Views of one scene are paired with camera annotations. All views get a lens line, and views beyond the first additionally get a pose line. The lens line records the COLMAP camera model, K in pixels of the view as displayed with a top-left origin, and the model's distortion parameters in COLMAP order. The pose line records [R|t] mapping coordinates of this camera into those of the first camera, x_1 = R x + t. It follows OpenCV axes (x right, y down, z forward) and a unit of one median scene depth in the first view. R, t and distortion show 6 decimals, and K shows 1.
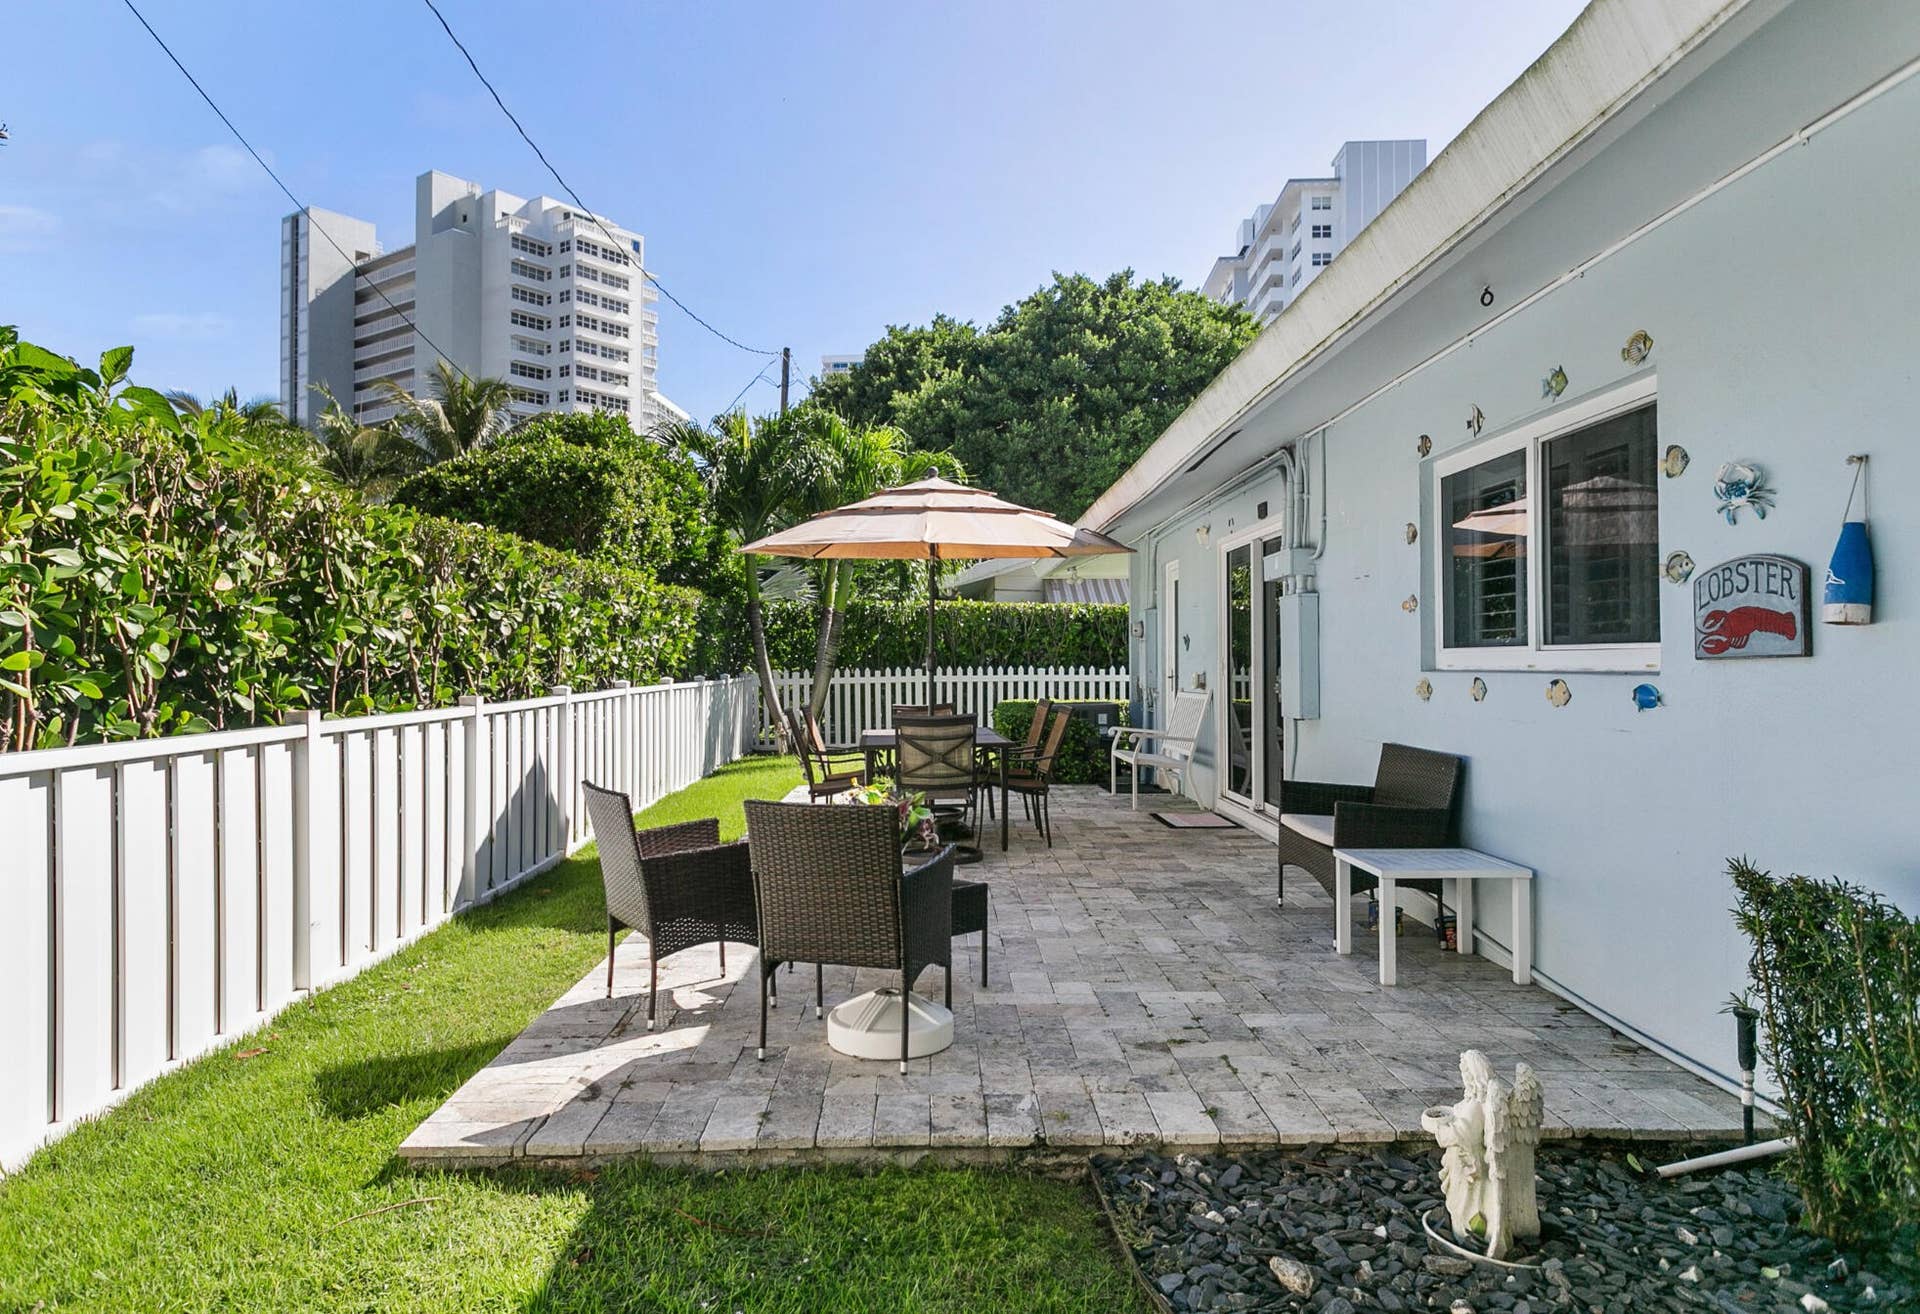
lens RADIAL K [[1205.1, 0, 956.0], [0, 1205.1, 629.5], [0, 0, 1]] dist [-0.002064, 0.004112]
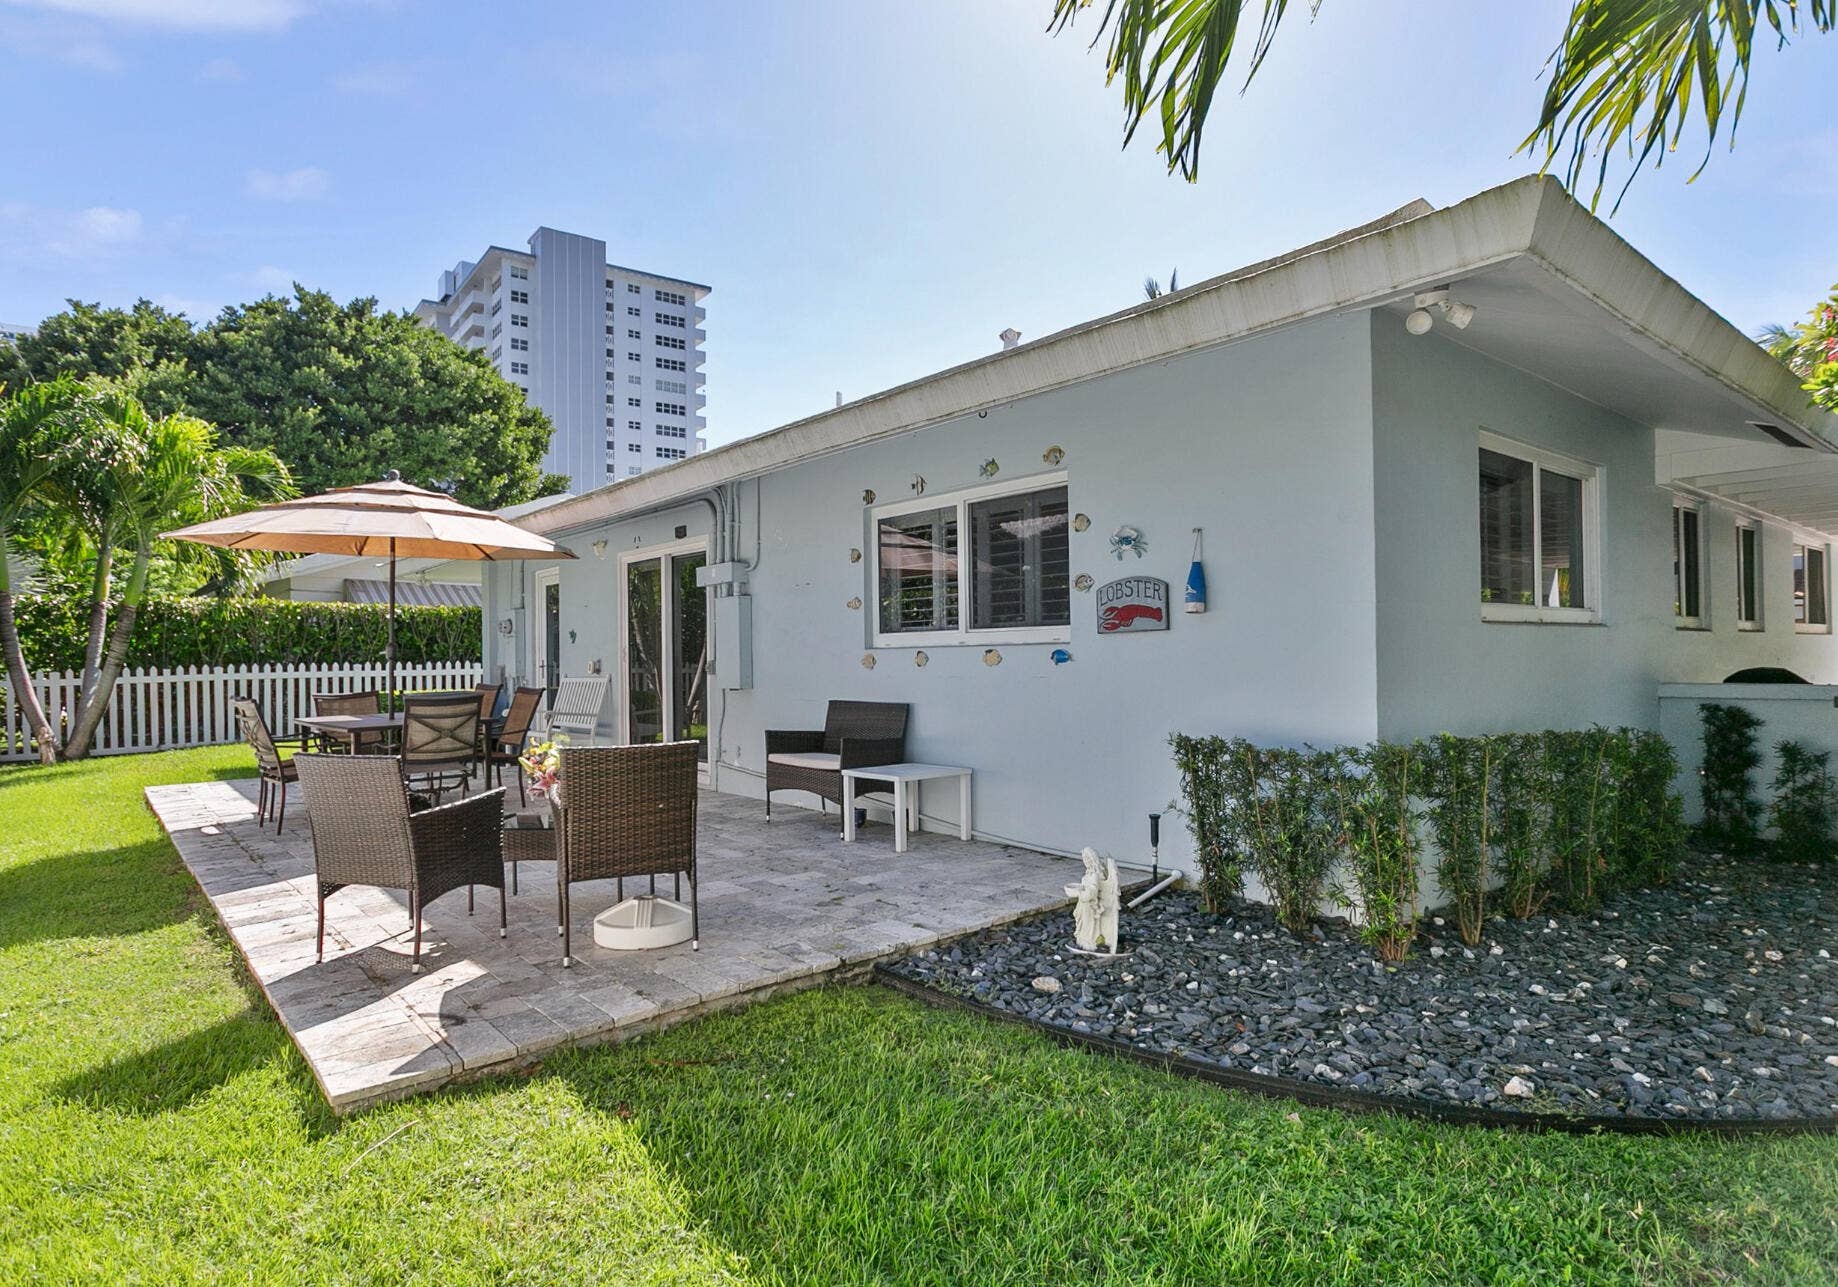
lens RADIAL K [[994.4, 0, 919.0], [0, 994.4, 643.5], [0, 0, 1]] dist [-0.000146, 0.002025]
pose [[0.768528, -0.000316, 0.639816, -0.129704], [-0.004257, 0.999975, 0.005607, 0.007666], [-0.639802, -0.007033, 0.768507, 0.006534]]
